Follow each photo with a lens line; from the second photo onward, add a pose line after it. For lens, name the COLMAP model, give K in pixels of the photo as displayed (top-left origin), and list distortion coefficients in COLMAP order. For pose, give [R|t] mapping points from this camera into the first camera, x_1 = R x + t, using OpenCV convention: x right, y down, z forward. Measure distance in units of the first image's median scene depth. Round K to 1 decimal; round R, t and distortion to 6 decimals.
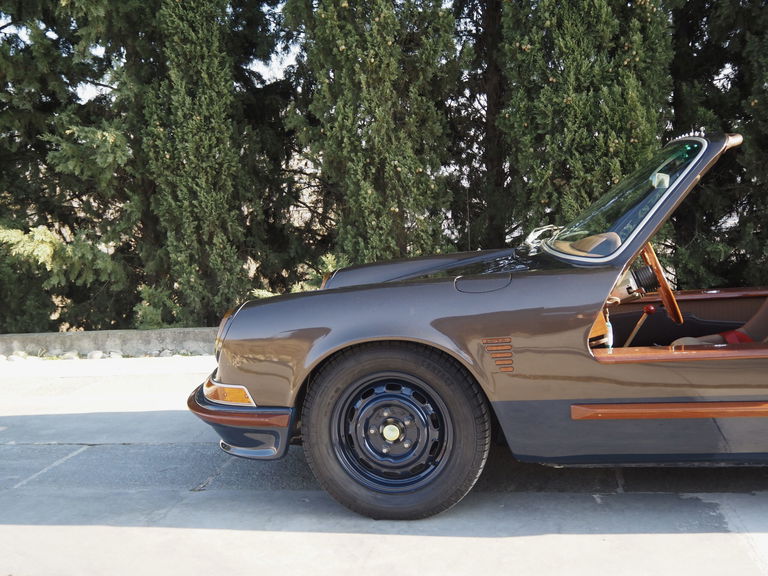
lens RADIAL K [[820.5, 0, 382.0], [0, 820.5, 286.2], [0, 0, 1]] dist [0.002994, 0.000000]
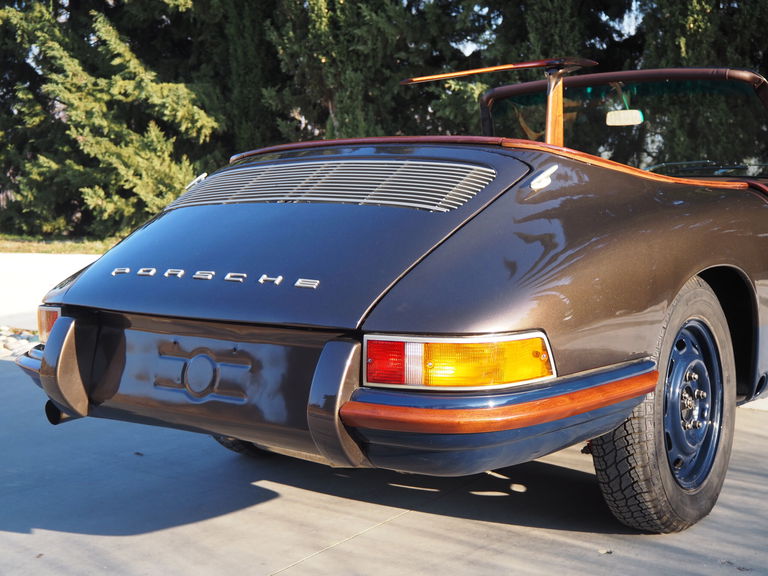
lens RADIAL K [[1020.7, 0, 392.1], [0, 1020.7, 303.8], [0, 0, 1]] dist [0.033125, 0.000000]
pose [[0.905362, 0.095784, -0.413696, 0.232083], [-0.076618, 0.995086, 0.062717, 0.057058], [0.417671, -0.025085, 0.908252, -0.490191]]
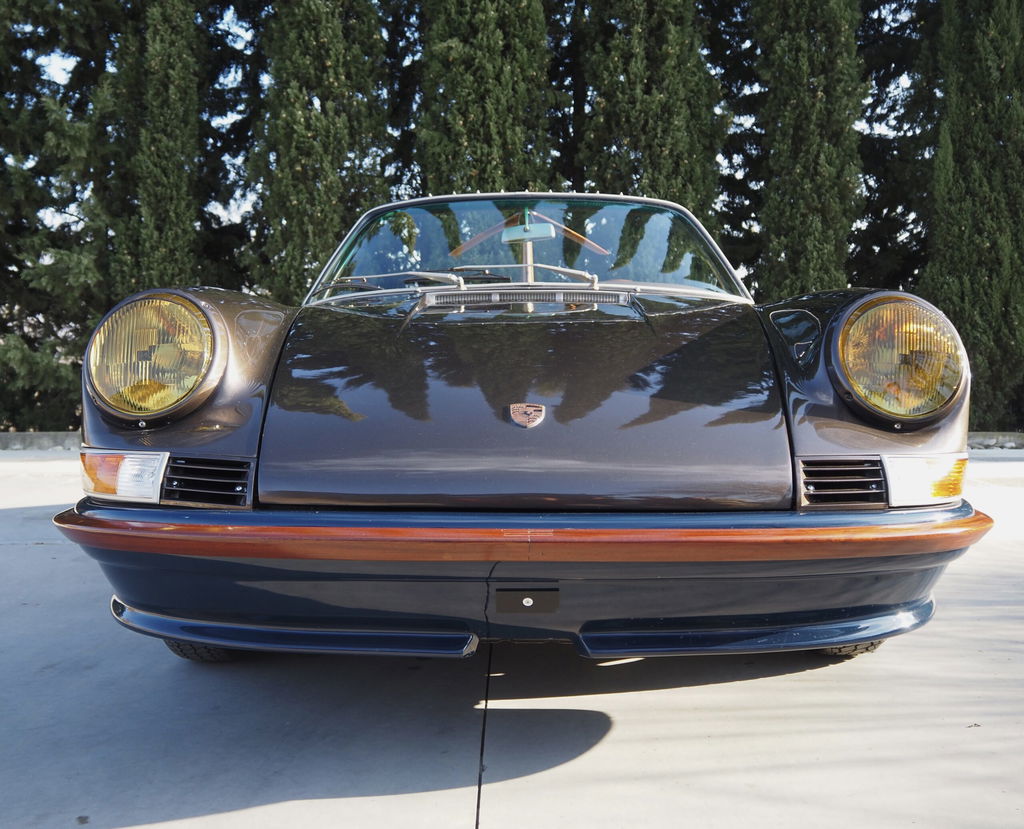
lens RADIAL K [[954.3, 0, 524.5], [0, 954.3, 409.9], [0, 0, 1]] dist [-0.036744, 0.000000]
pose [[0.979140, 0.050756, 0.196746, 0.022992], [-0.038121, 0.996992, -0.067488, 0.094360], [-0.199579, 0.058580, 0.978129, -0.411672]]
